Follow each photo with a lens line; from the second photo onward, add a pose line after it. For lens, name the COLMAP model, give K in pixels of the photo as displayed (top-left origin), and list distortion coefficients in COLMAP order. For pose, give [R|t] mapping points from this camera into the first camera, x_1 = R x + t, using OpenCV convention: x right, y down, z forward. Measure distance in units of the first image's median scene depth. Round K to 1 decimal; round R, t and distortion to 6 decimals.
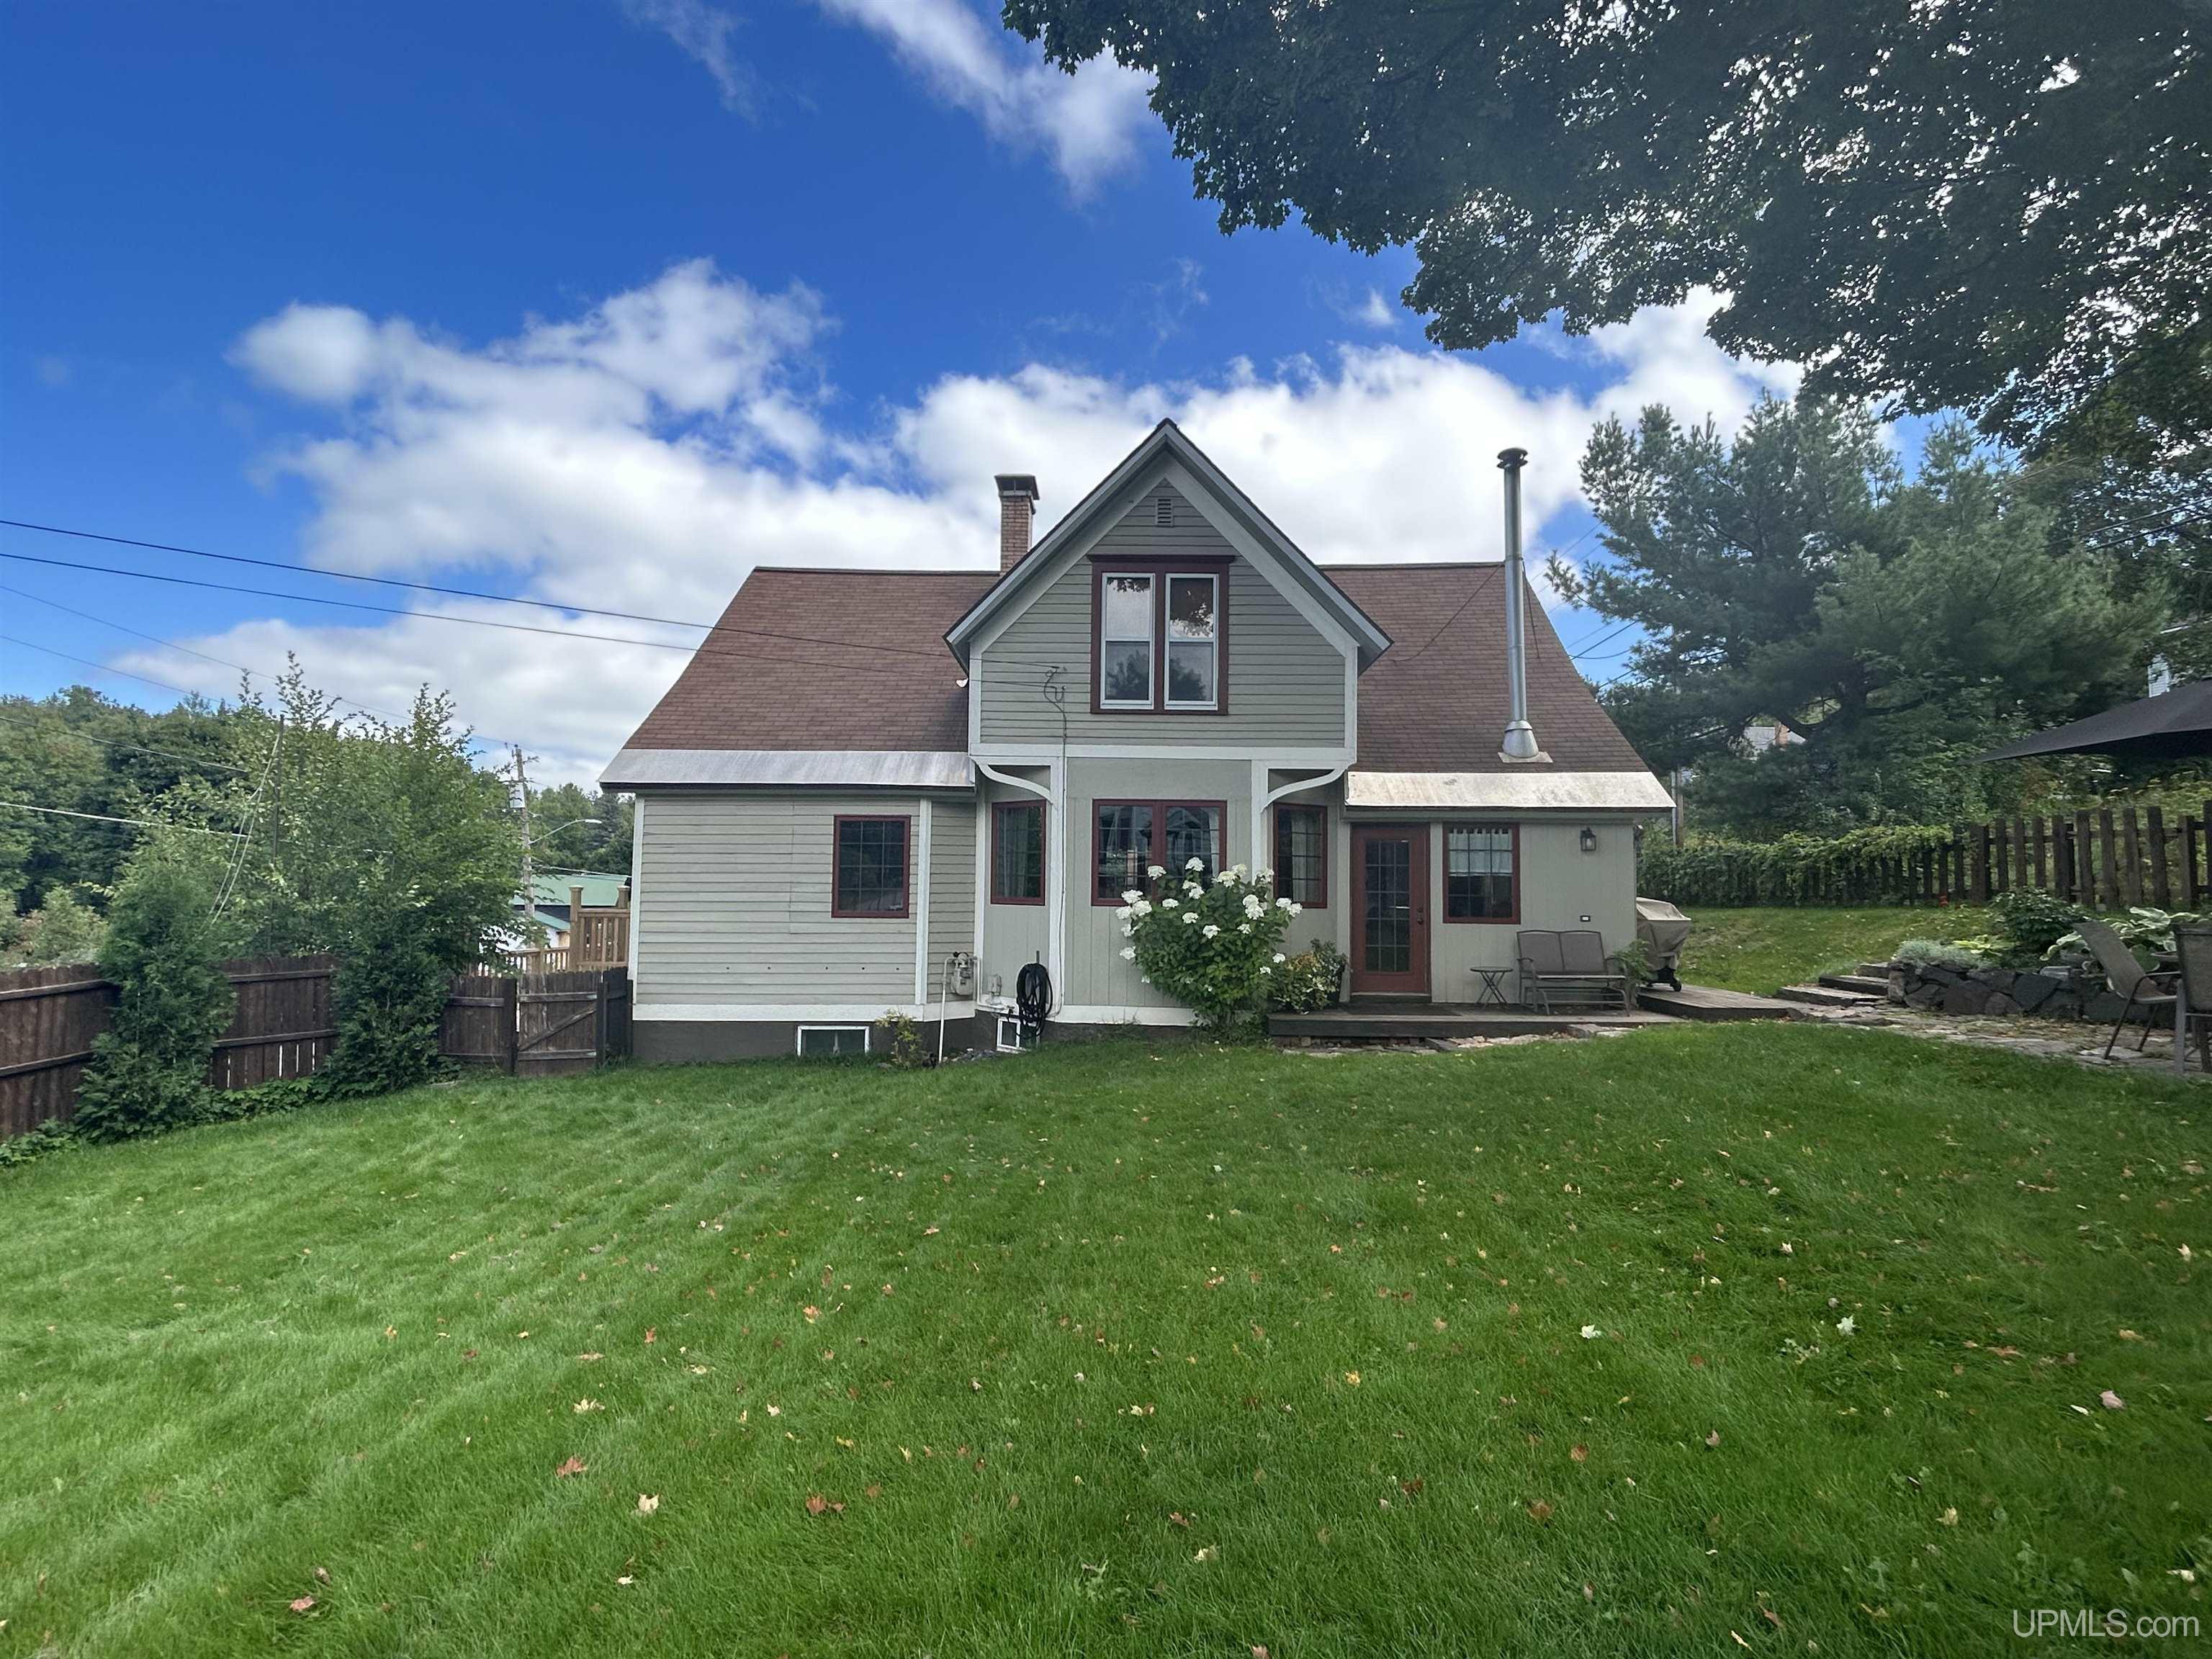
lens RADIAL K [[1069.8, 0, 1100.4], [0, 1069.8, 826.8], [0, 0, 1]] dist [-0.001516, -0.000739]
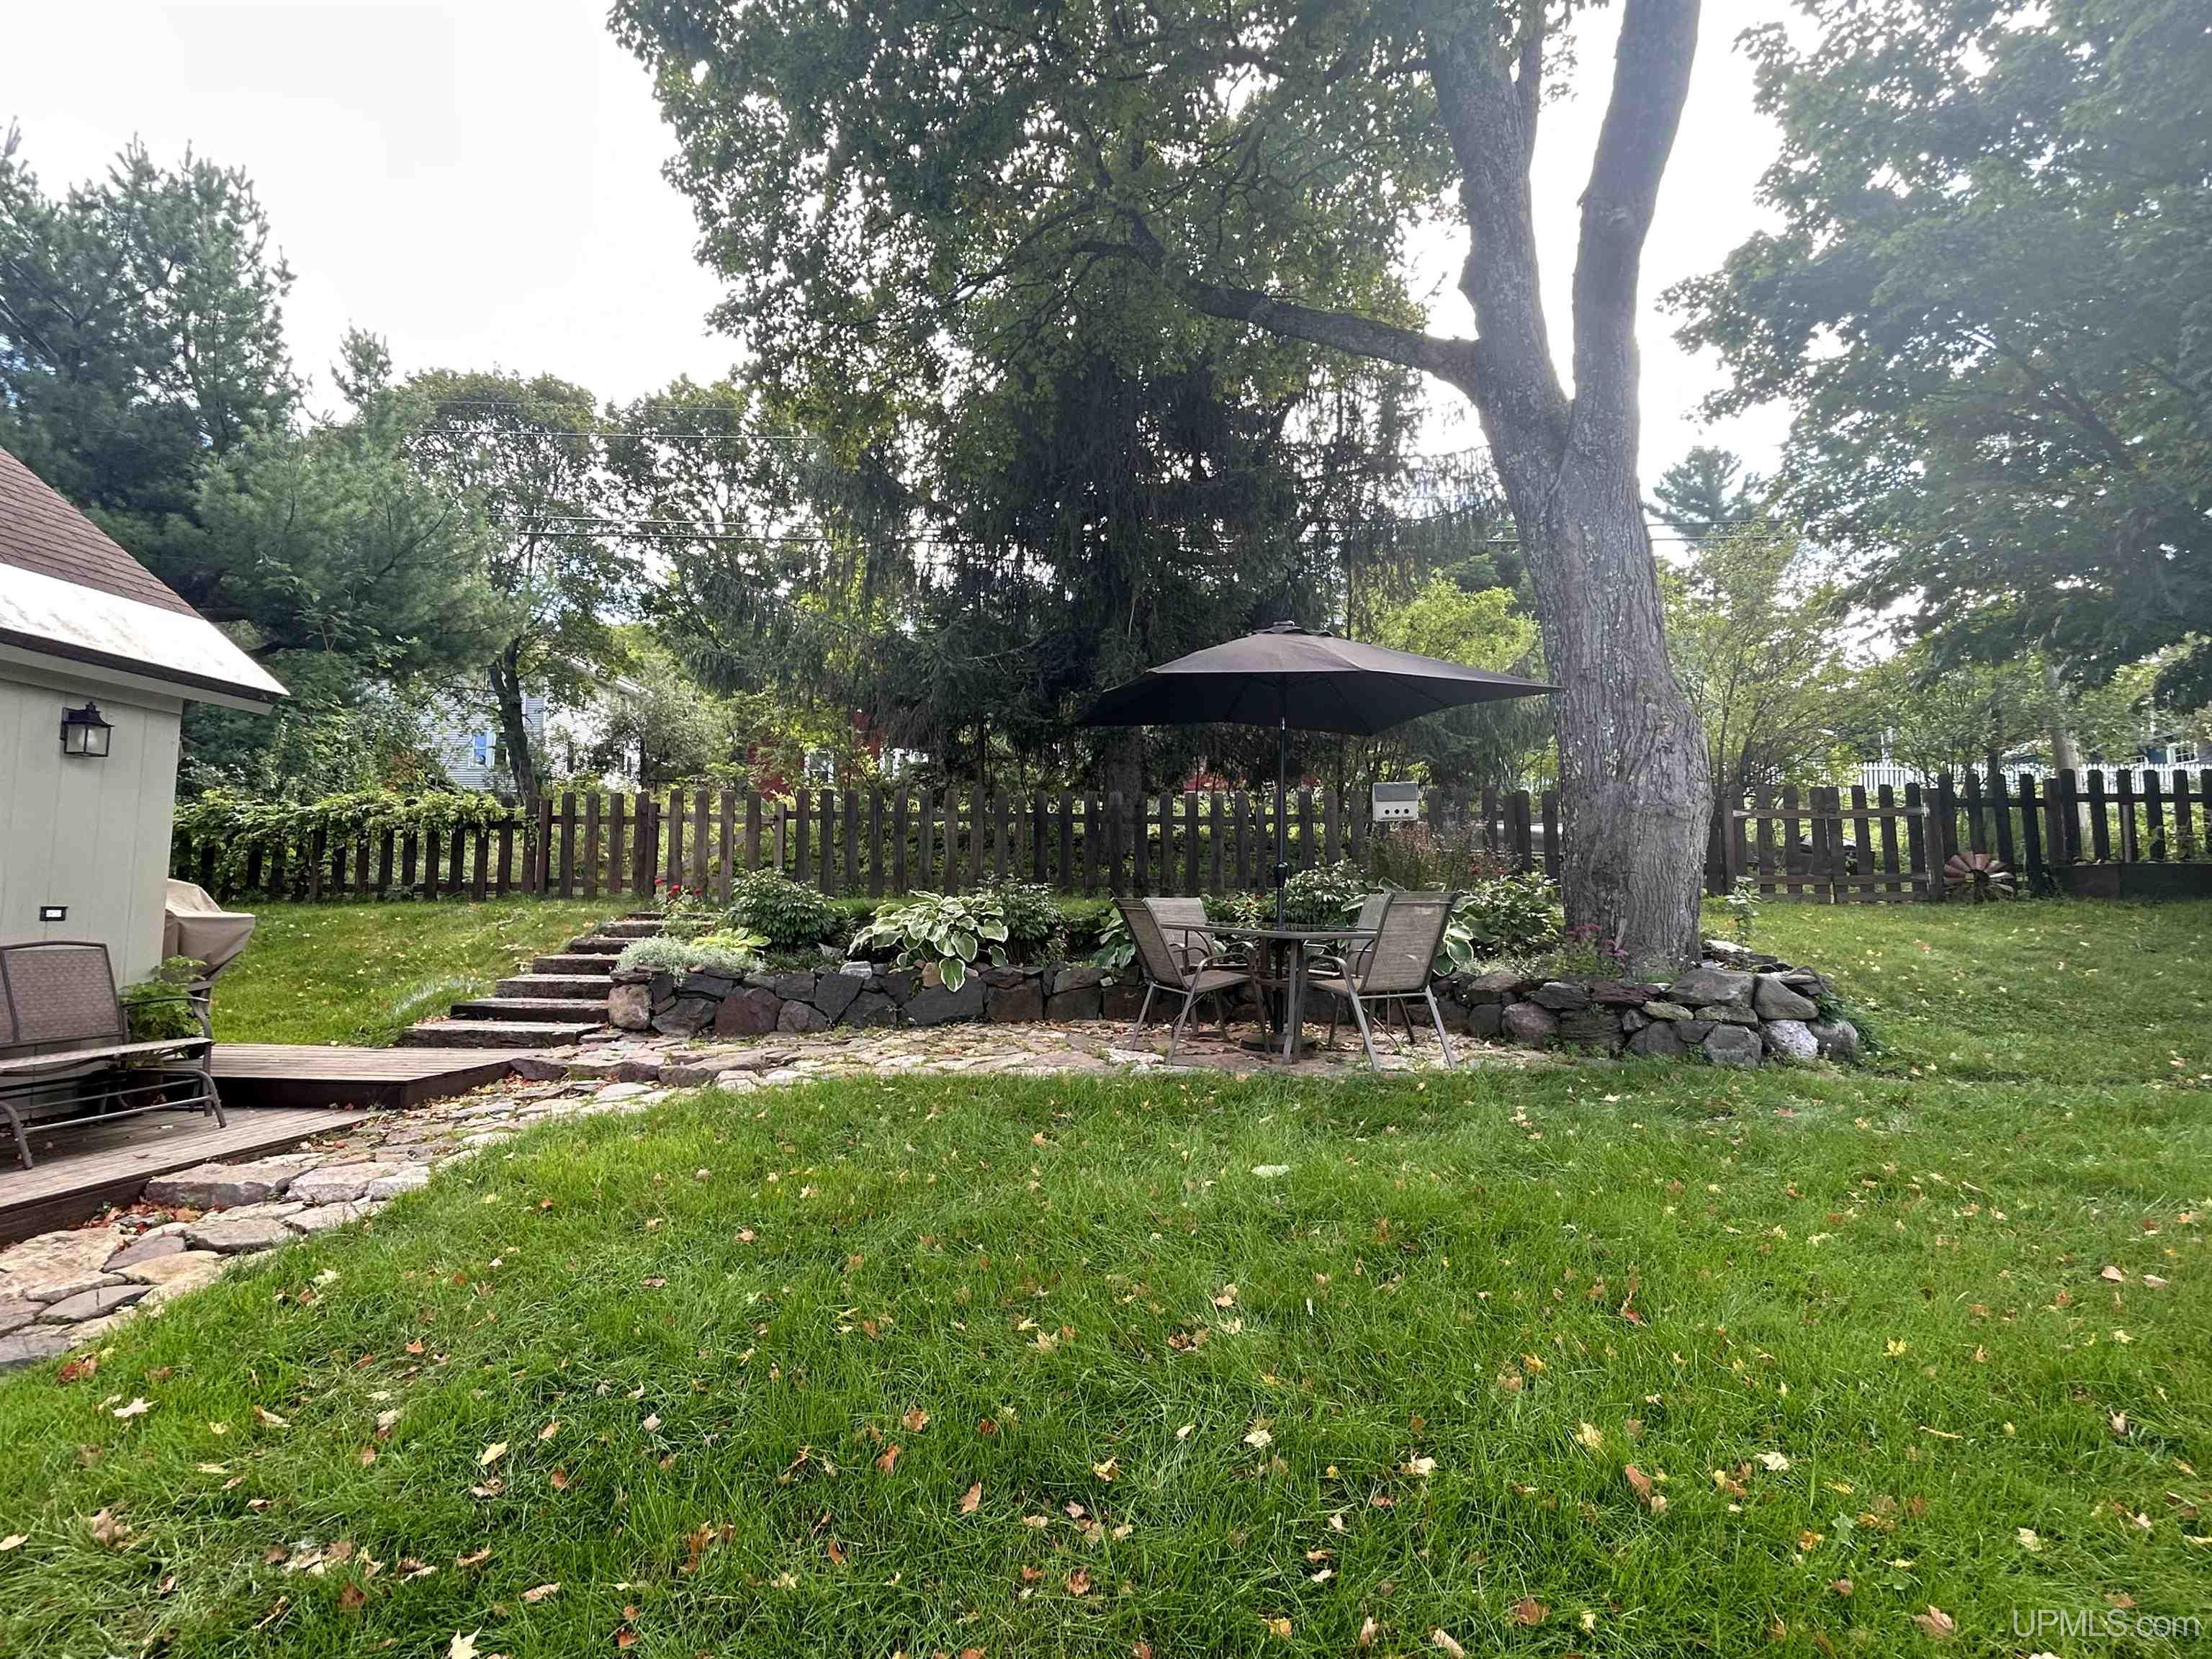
lens RADIAL K [[1069.8, 0, 1100.4], [0, 1069.8, 826.8], [0, 0, 1]] dist [-0.001516, -0.000739]
pose [[0.084996, 0.076832, 0.993415, 0.065812], [-0.064637, 0.995348, -0.071451, 0.055525], [-0.994283, -0.058138, 0.089567, 0.559770]]
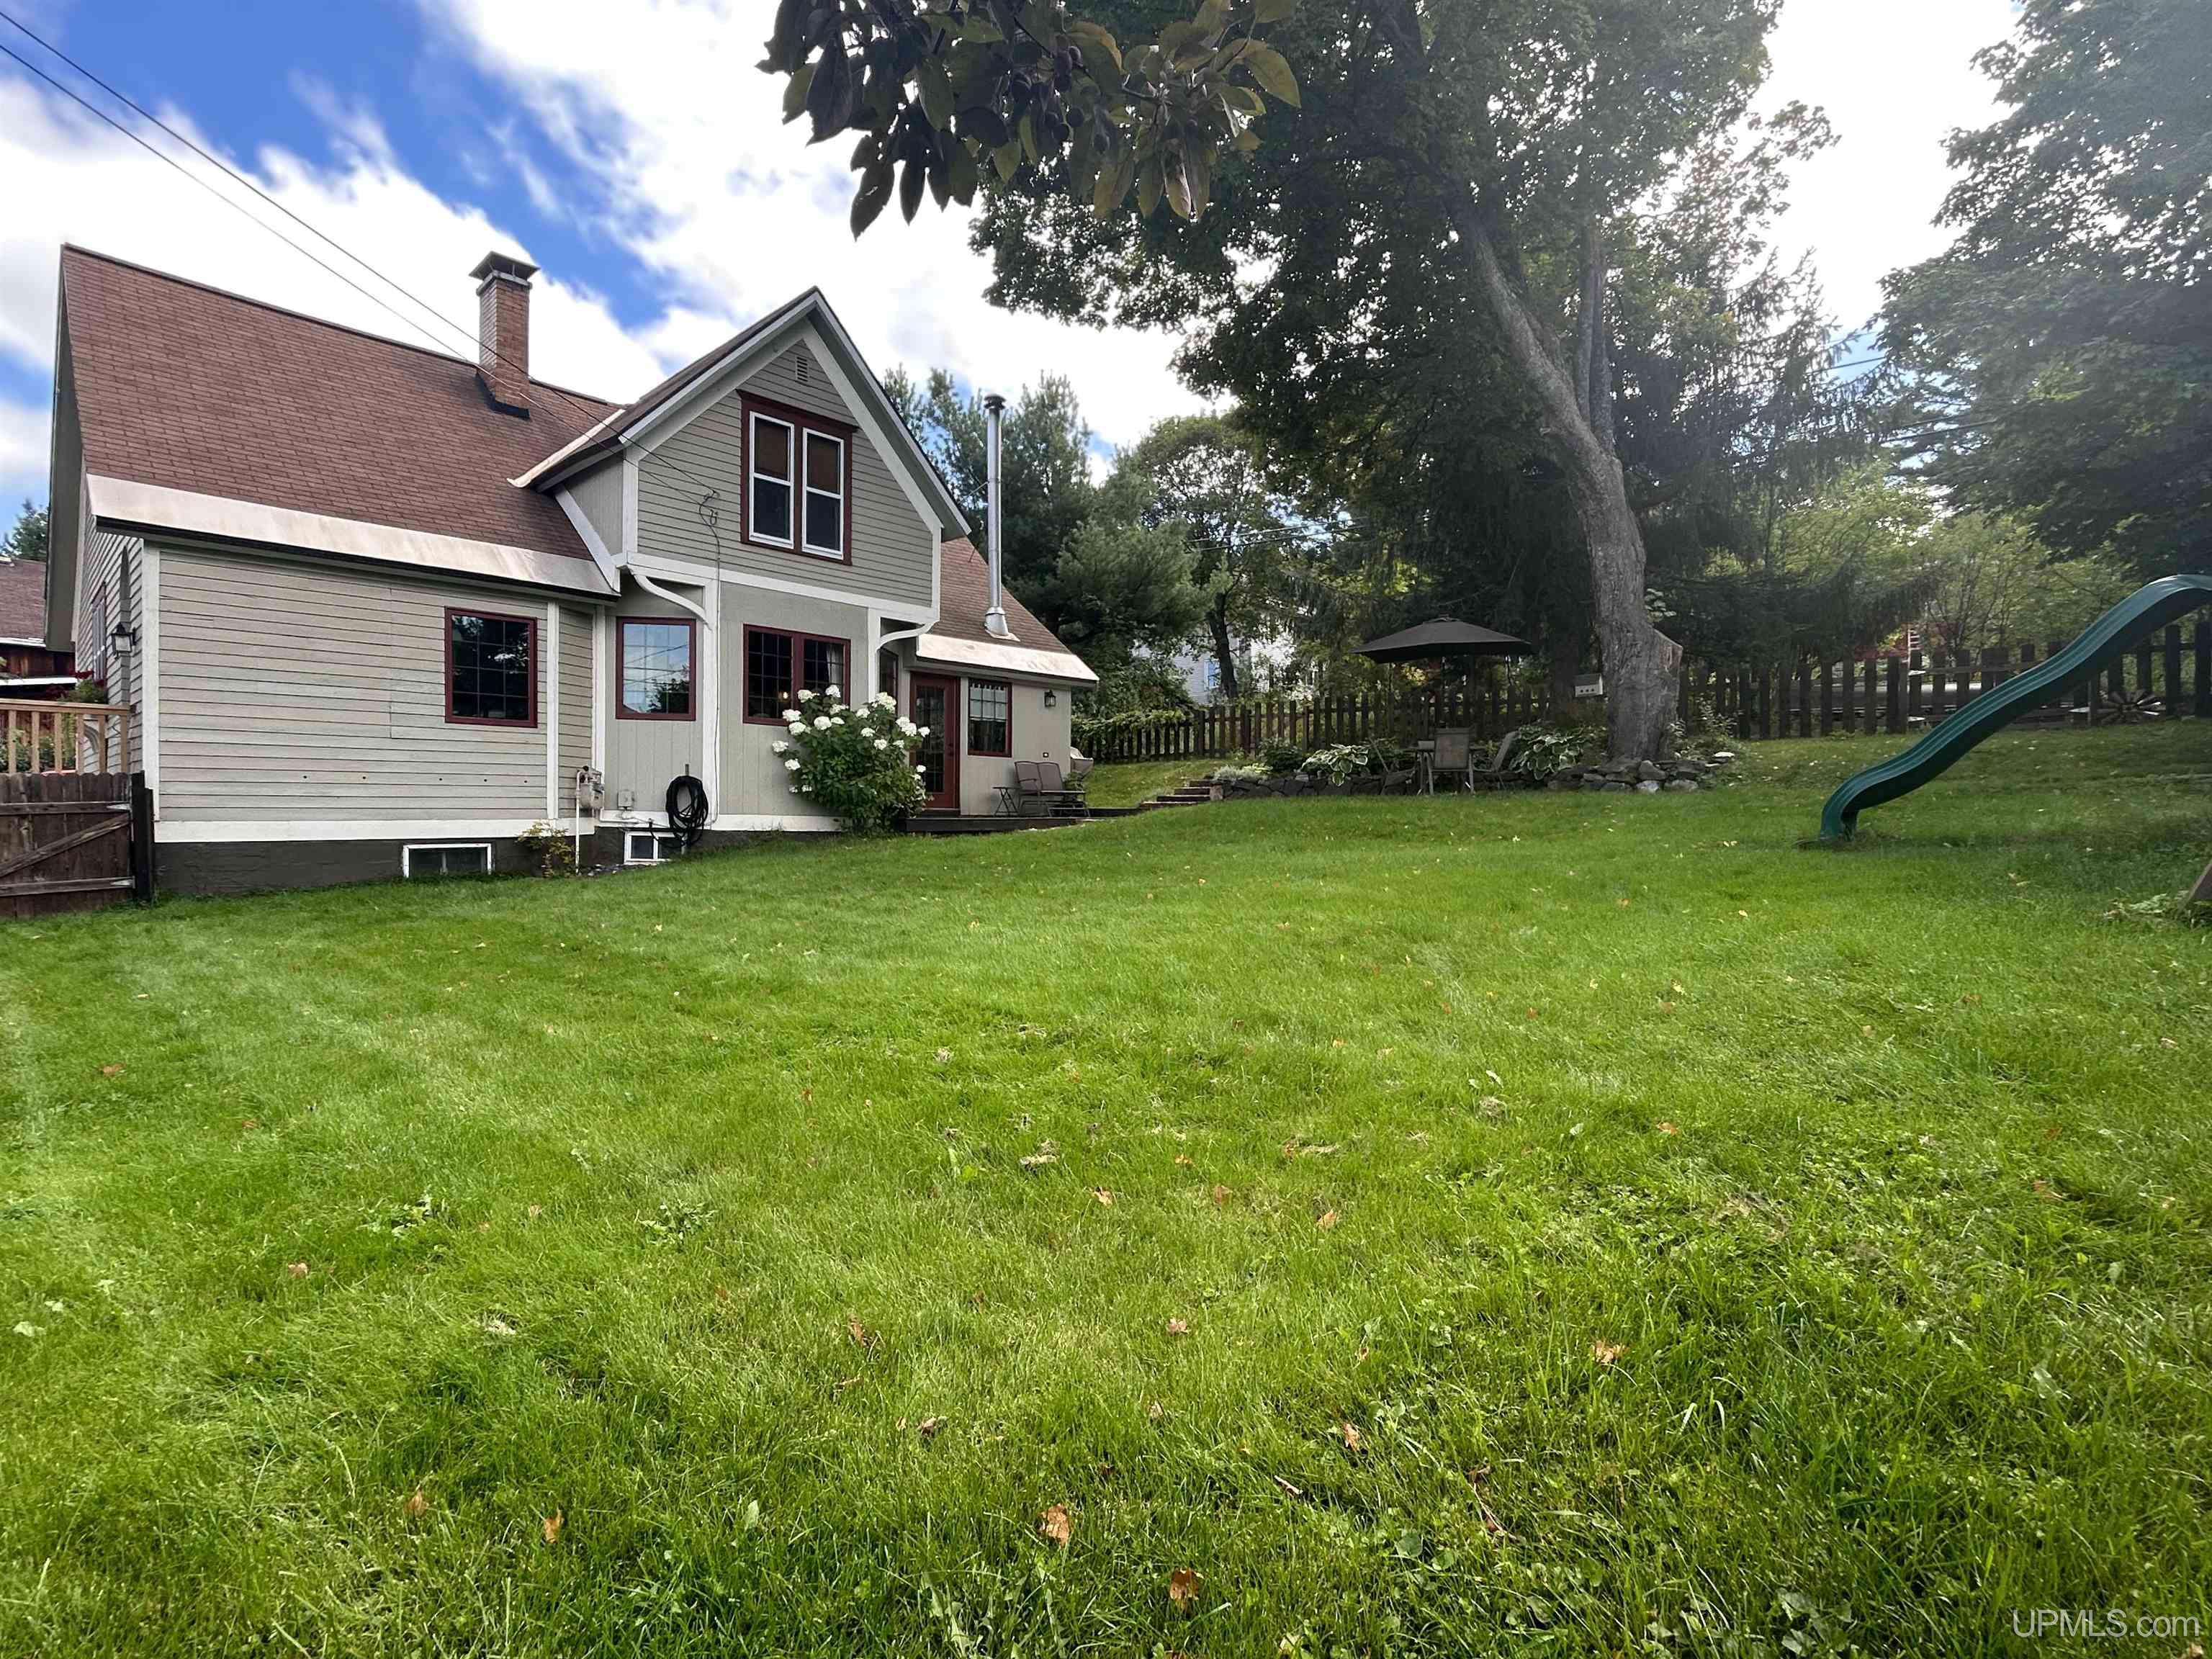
lens RADIAL K [[1069.8, 0, 1100.4], [0, 1069.8, 826.8], [0, 0, 1]] dist [-0.001516, -0.000739]
pose [[0.673809, -0.013770, 0.738777, -0.544550], [-0.046825, 0.997021, 0.061290, 0.091642], [-0.737421, -0.075891, 0.671157, -0.000937]]
